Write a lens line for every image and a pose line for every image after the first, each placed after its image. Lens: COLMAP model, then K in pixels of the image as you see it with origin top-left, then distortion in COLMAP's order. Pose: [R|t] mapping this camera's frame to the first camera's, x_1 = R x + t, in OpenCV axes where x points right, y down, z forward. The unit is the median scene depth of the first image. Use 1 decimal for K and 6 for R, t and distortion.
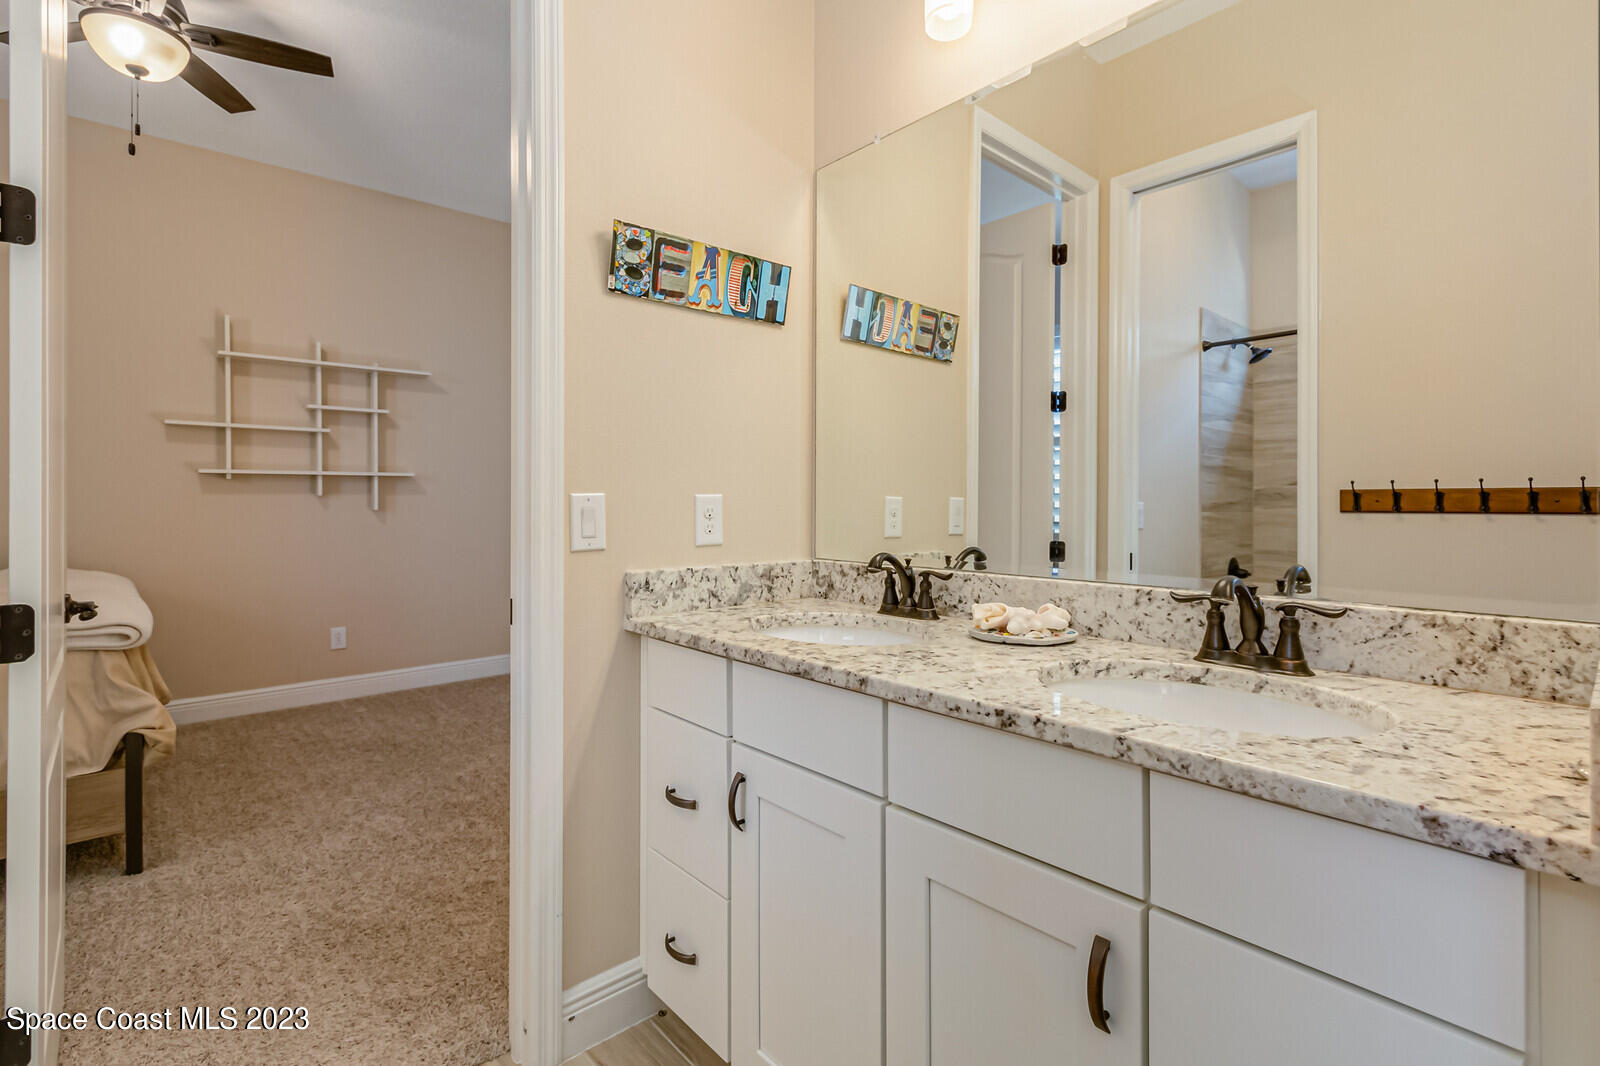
lens RADIAL K [[754.2, 0, 783.7], [0, 754.2, 501.8], [0, 0, 1]] dist [0.001328, -0.001228]
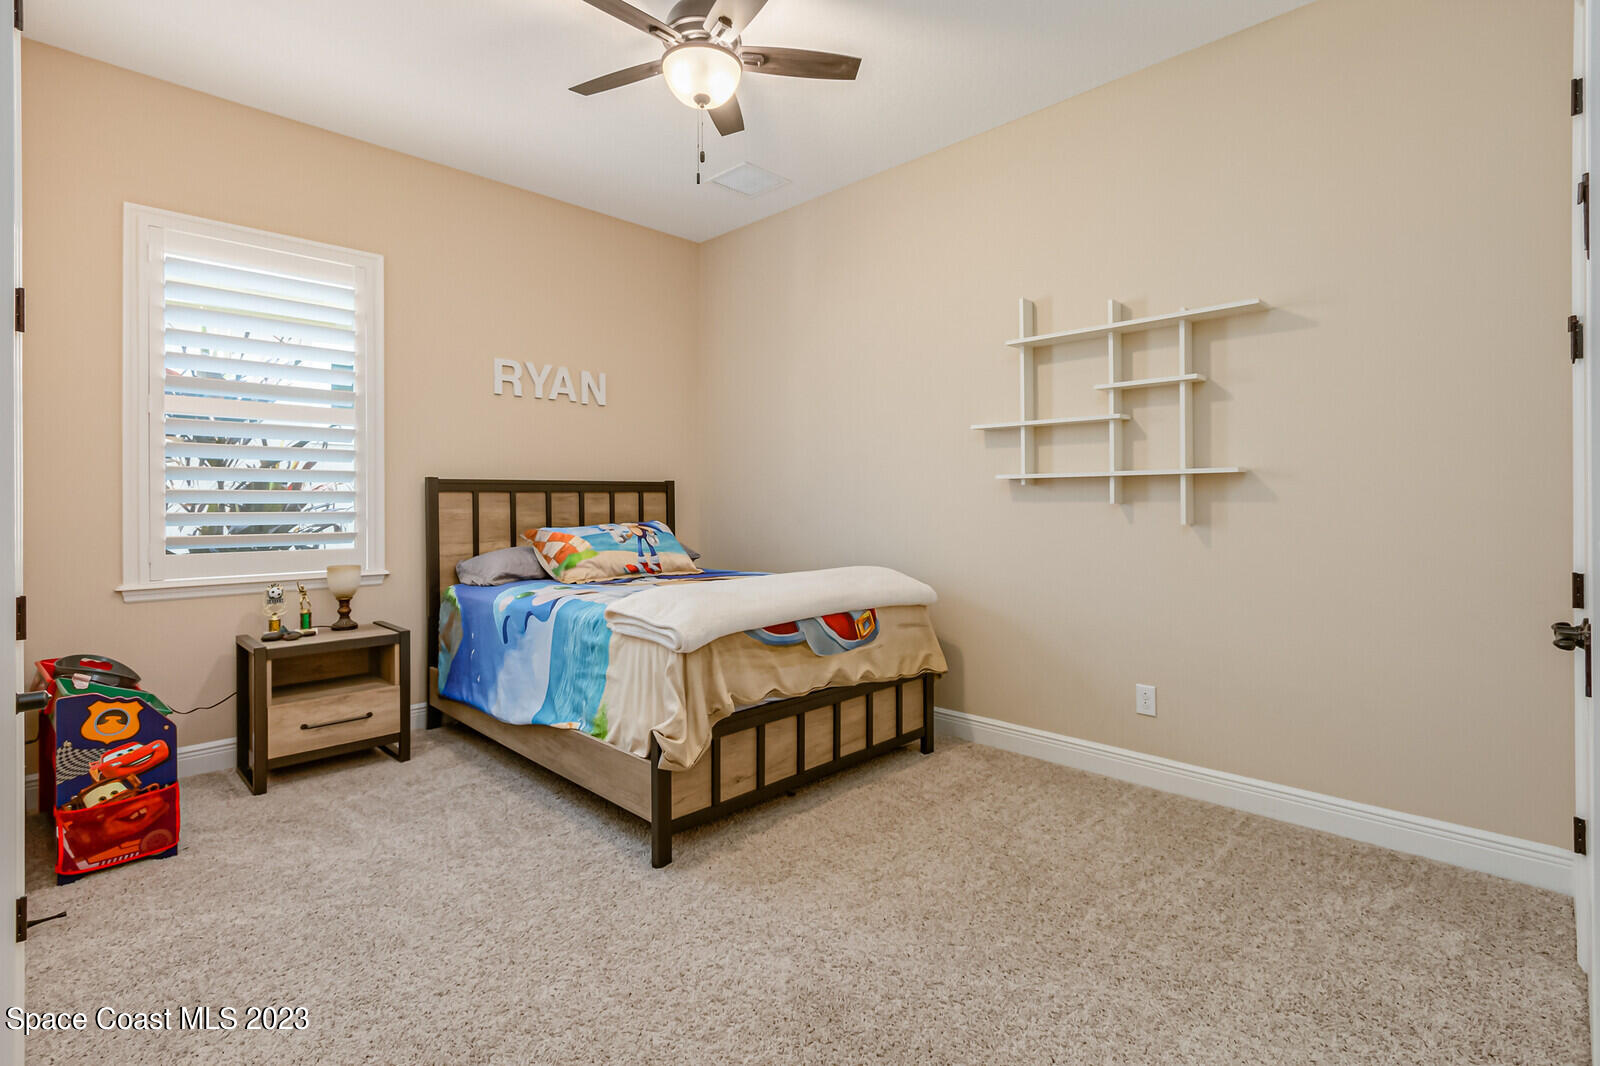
lens RADIAL K [[754.2, 0, 783.7], [0, 754.2, 501.8], [0, 0, 1]] dist [0.001328, -0.001228]
pose [[0.066067, -0.000004, -0.997815, 0.117159], [0.000880, 1.000000, 0.000054, -0.010087], [0.997815, -0.000881, 0.066066, 0.634708]]
